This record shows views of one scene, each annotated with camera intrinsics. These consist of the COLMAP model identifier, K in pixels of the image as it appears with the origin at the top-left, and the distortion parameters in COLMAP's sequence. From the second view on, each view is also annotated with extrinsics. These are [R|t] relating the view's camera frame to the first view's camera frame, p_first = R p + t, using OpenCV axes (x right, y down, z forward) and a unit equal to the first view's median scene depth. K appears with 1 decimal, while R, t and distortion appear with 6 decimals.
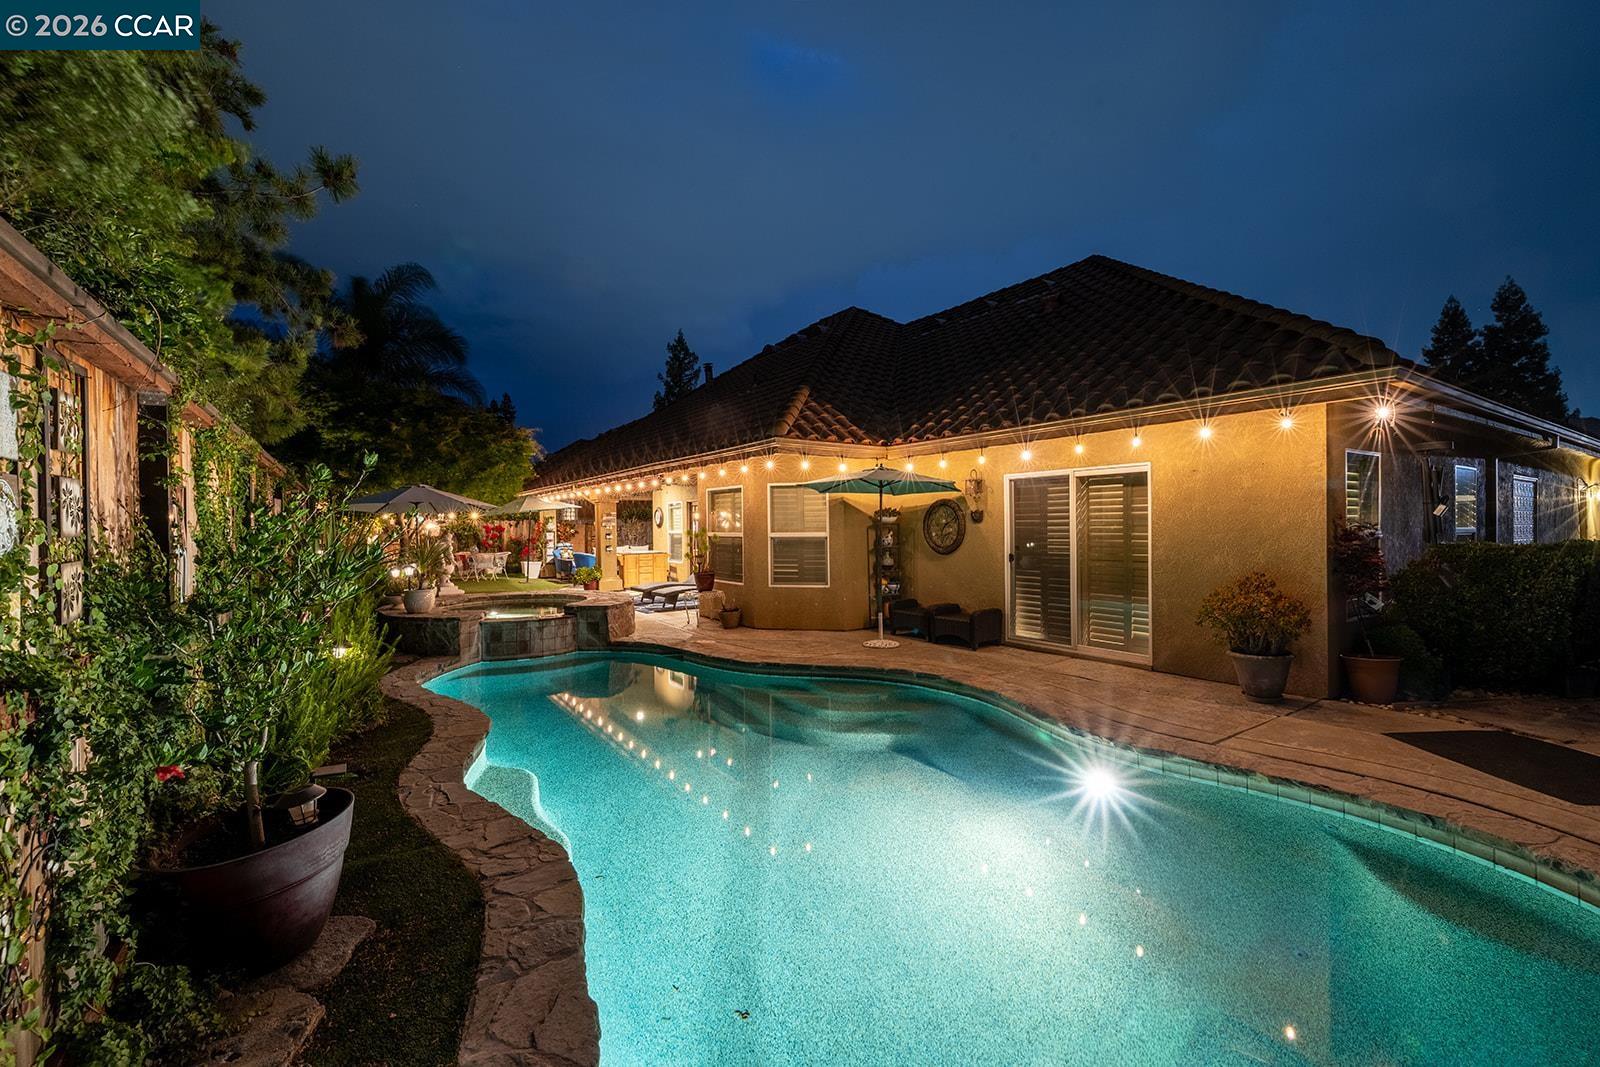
lens RADIAL K [[665.9, 0, 792.6], [0, 665.9, 527.8], [0, 0, 1]] dist [-0.001268, -0.000094]
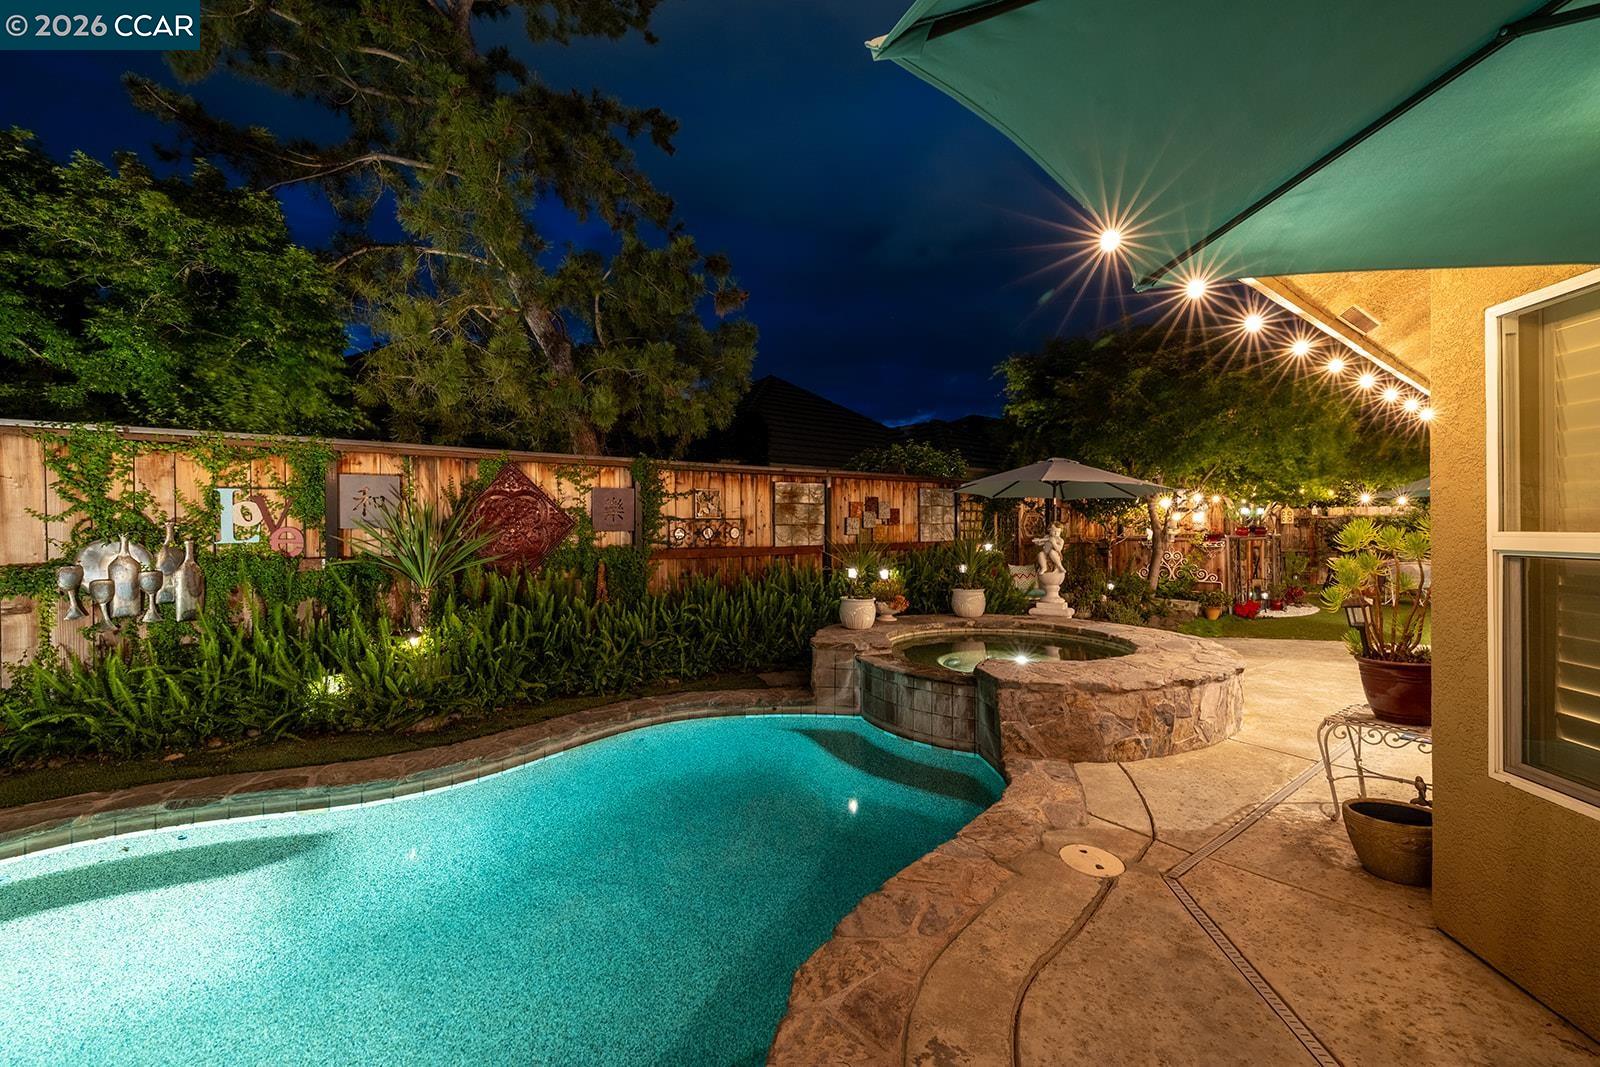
lens RADIAL K [[665.9, 0, 793.4], [0, 665.9, 529.3], [0, 0, 1]] dist [-0.001268, -0.000094]
pose [[0.071012, 0.012563, -0.997396, 0.170015], [-0.000716, 0.999921, 0.012544, 0.003871], [0.997475, -0.000176, 0.071016, 0.765495]]
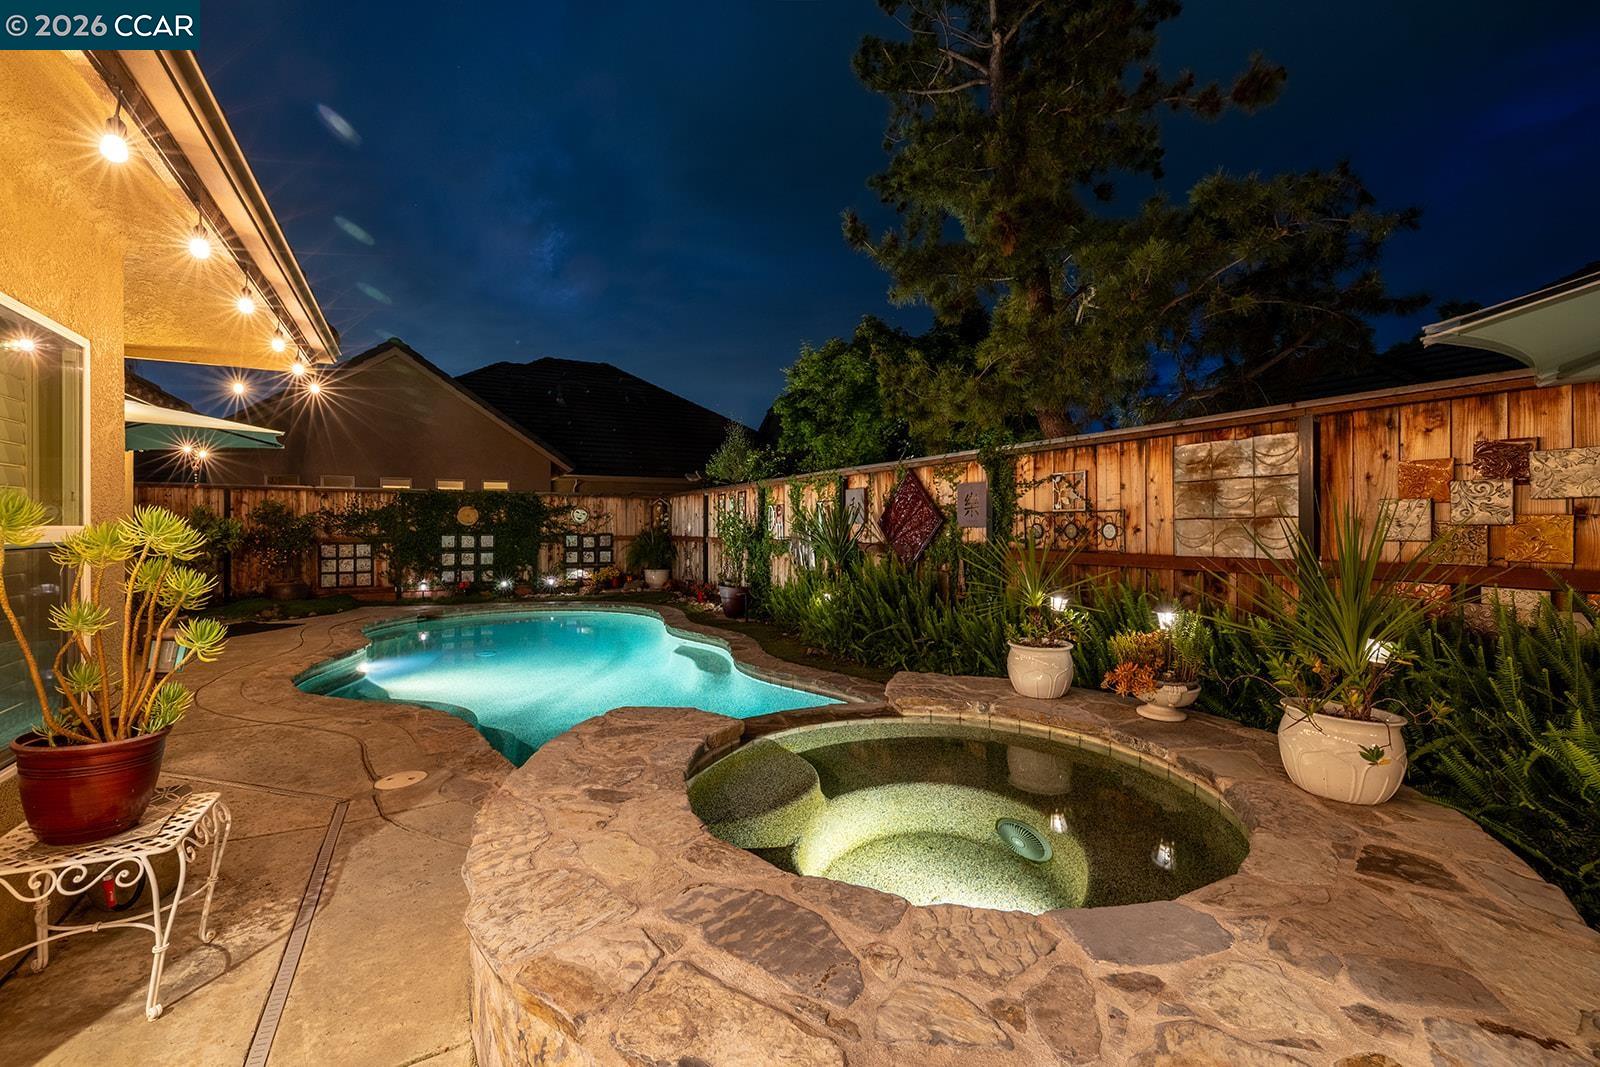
lens RADIAL K [[665.9, 0, 789.4], [0, 665.9, 528.9], [0, 0, 1]] dist [-0.001268, -0.000094]
pose [[-0.995286, 0.007846, 0.096664, -0.380506], [0.008537, 0.999941, 0.006742, 0.010161], [-0.096606, 0.007536, -0.995294, 1.282332]]
